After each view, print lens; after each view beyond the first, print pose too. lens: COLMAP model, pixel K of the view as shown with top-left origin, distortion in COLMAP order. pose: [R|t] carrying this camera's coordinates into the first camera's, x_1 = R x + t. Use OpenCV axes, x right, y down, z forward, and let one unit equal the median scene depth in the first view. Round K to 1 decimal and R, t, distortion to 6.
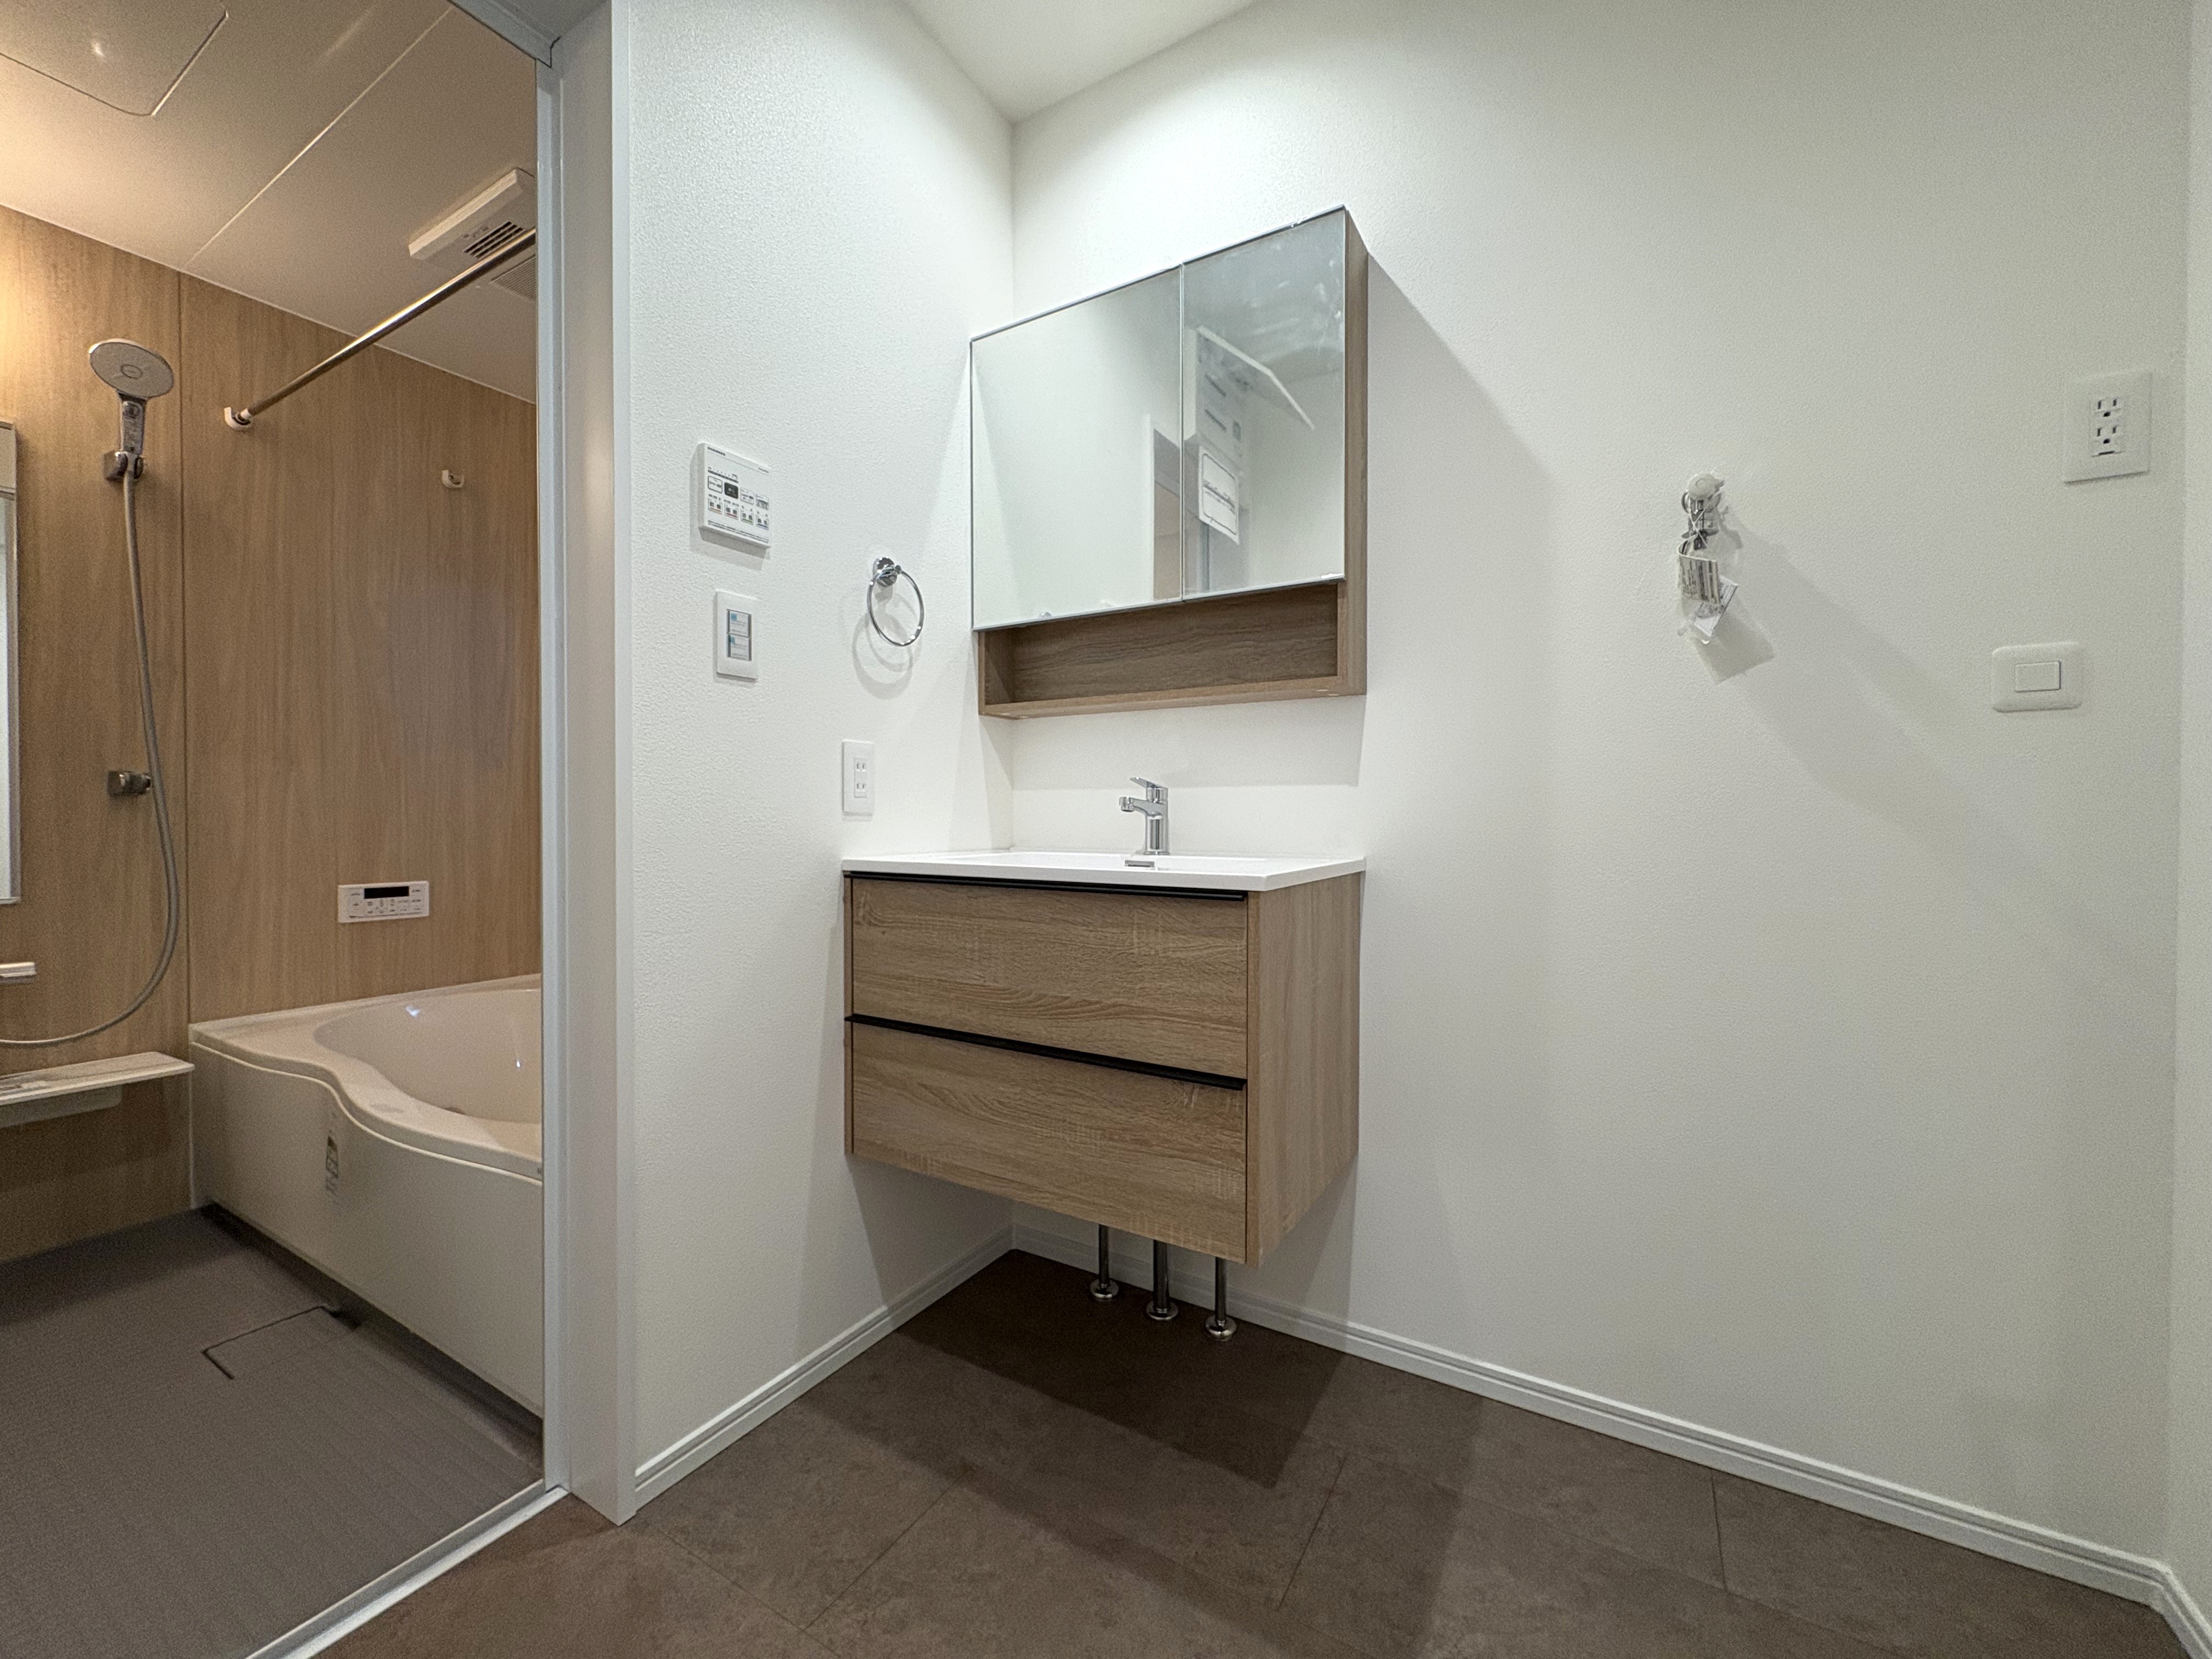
lens RADIAL K [[878.1, 0, 1108.3], [0, 878.1, 828.3], [0, 0, 1]] dist [0.001006, -0.000564]
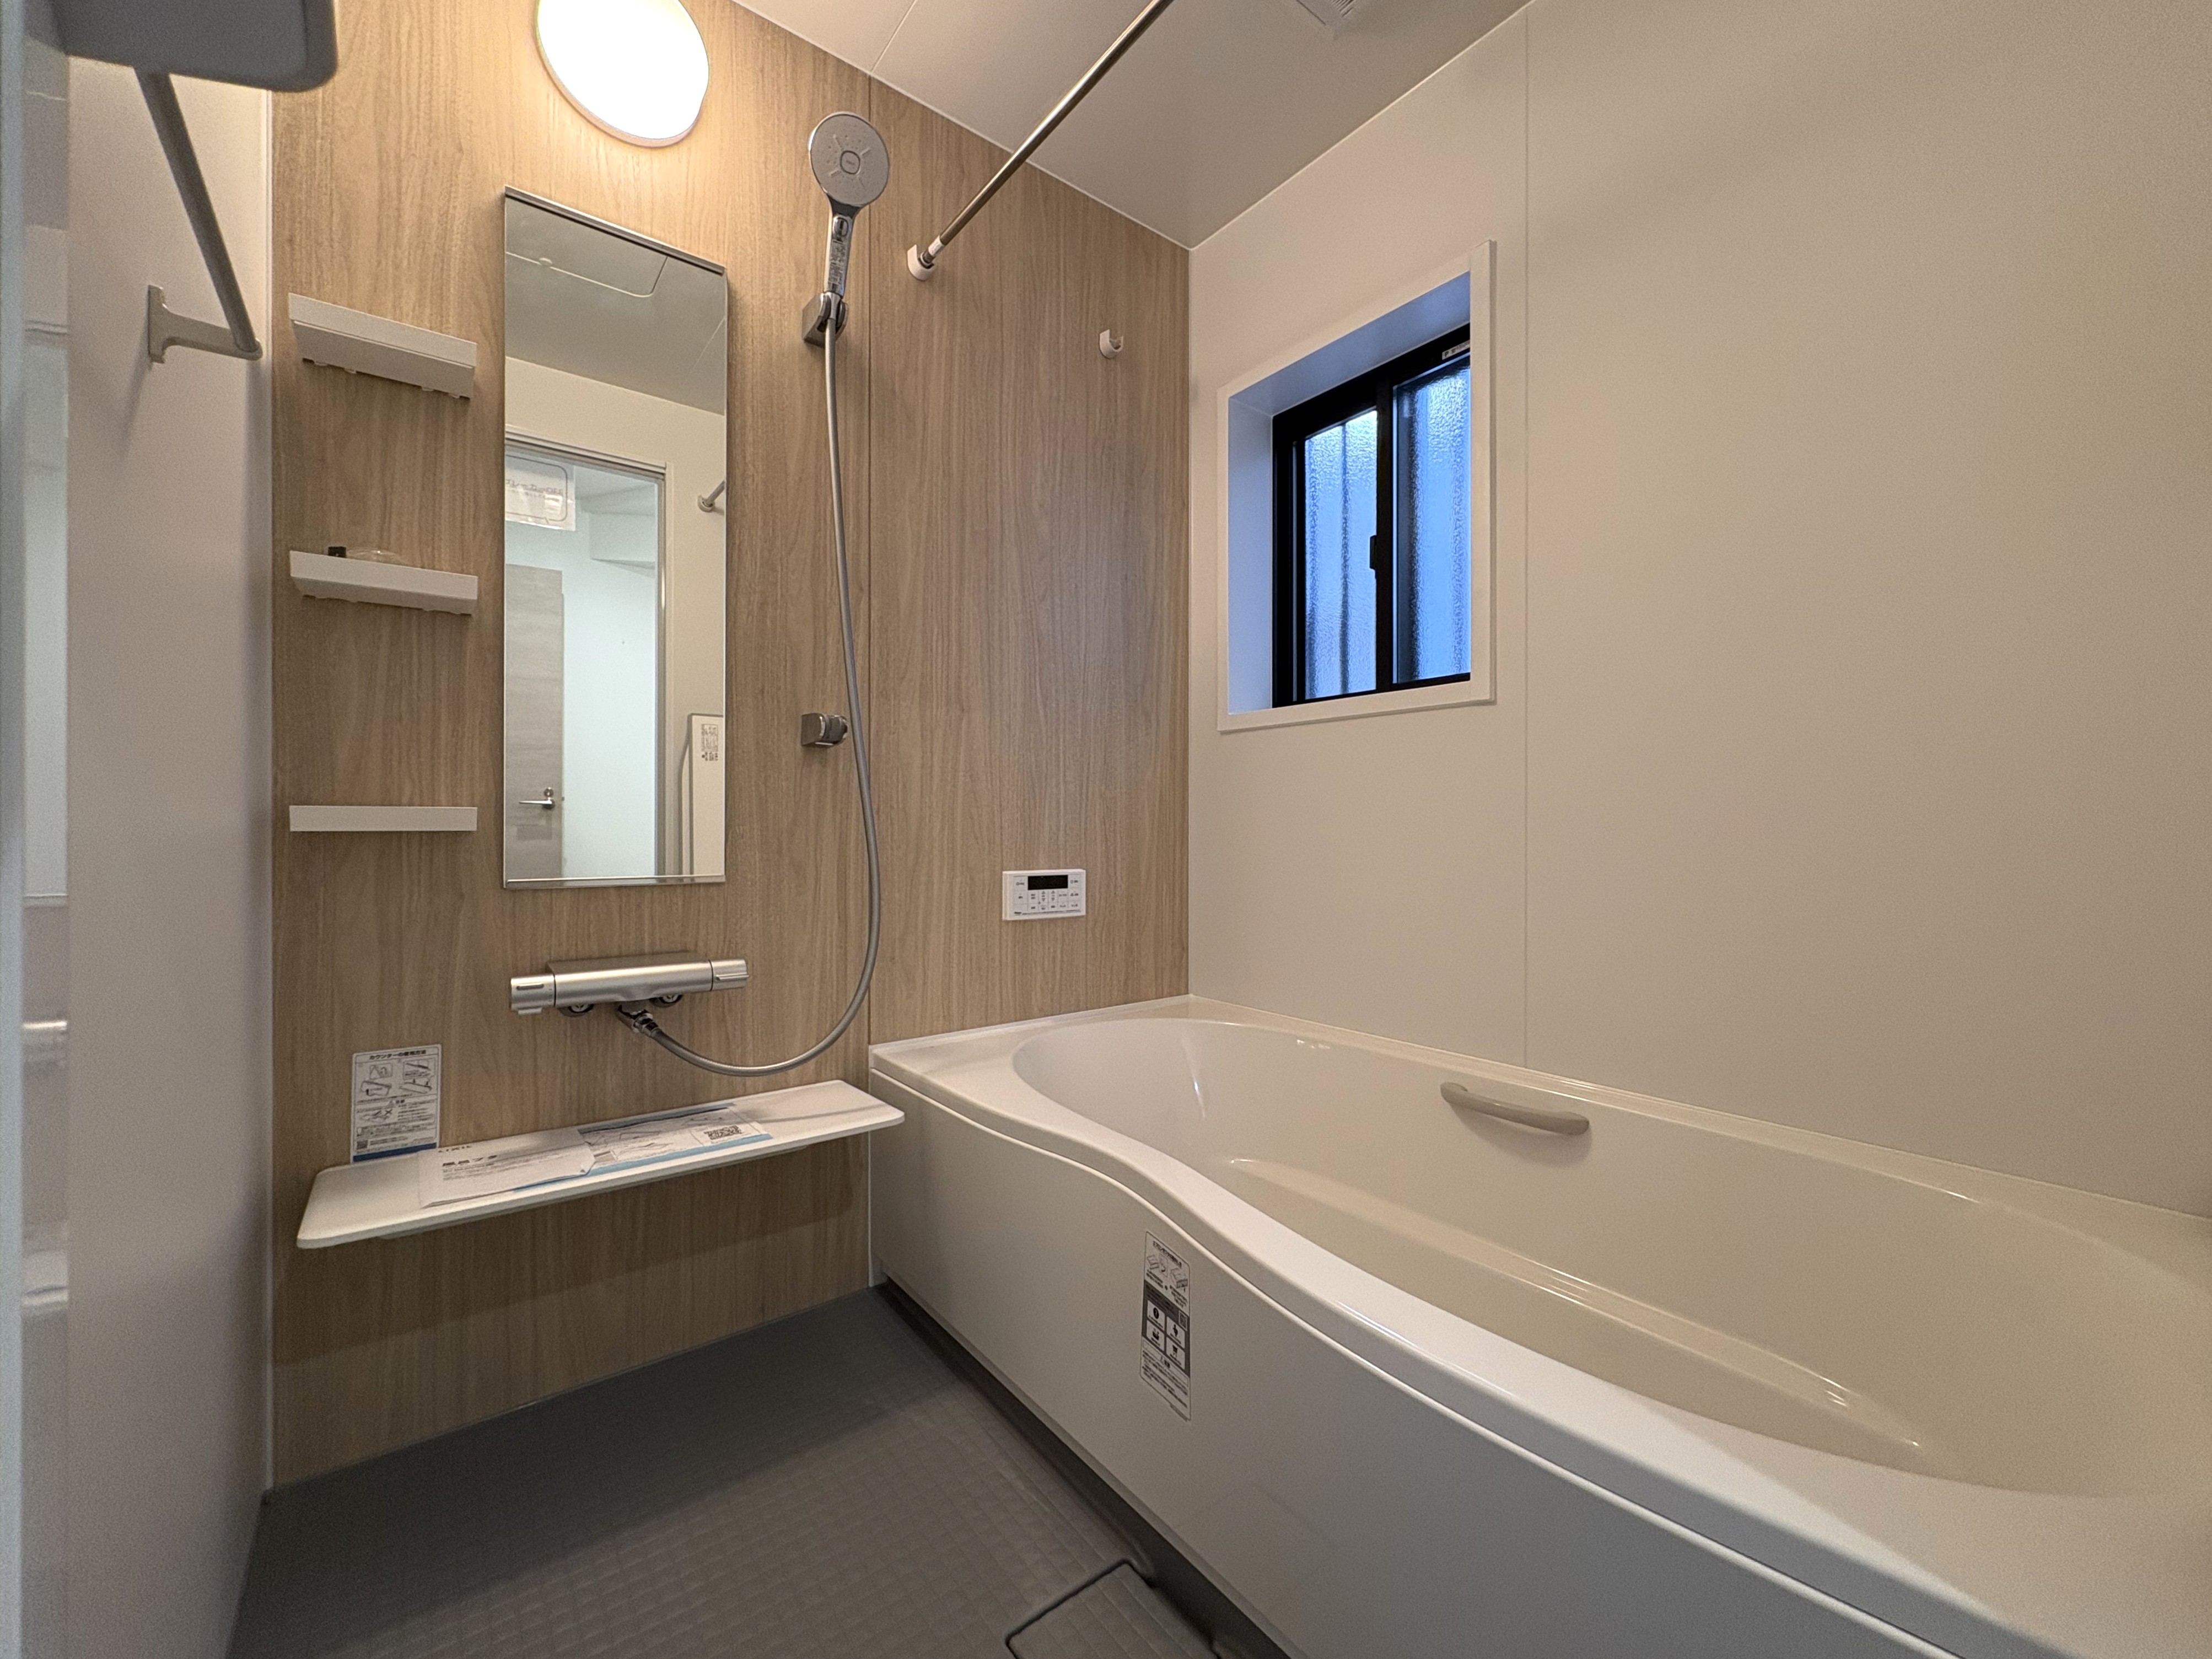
lens RADIAL K [[878.1, 0, 1106.6], [0, 878.1, 830.3], [0, 0, 1]] dist [0.001006, -0.000564]
pose [[0.931390, -0.001727, -0.364019, -0.566380], [-0.003257, 0.999909, -0.013077, 0.042835], [0.364009, 0.013365, 0.931300, 0.351963]]
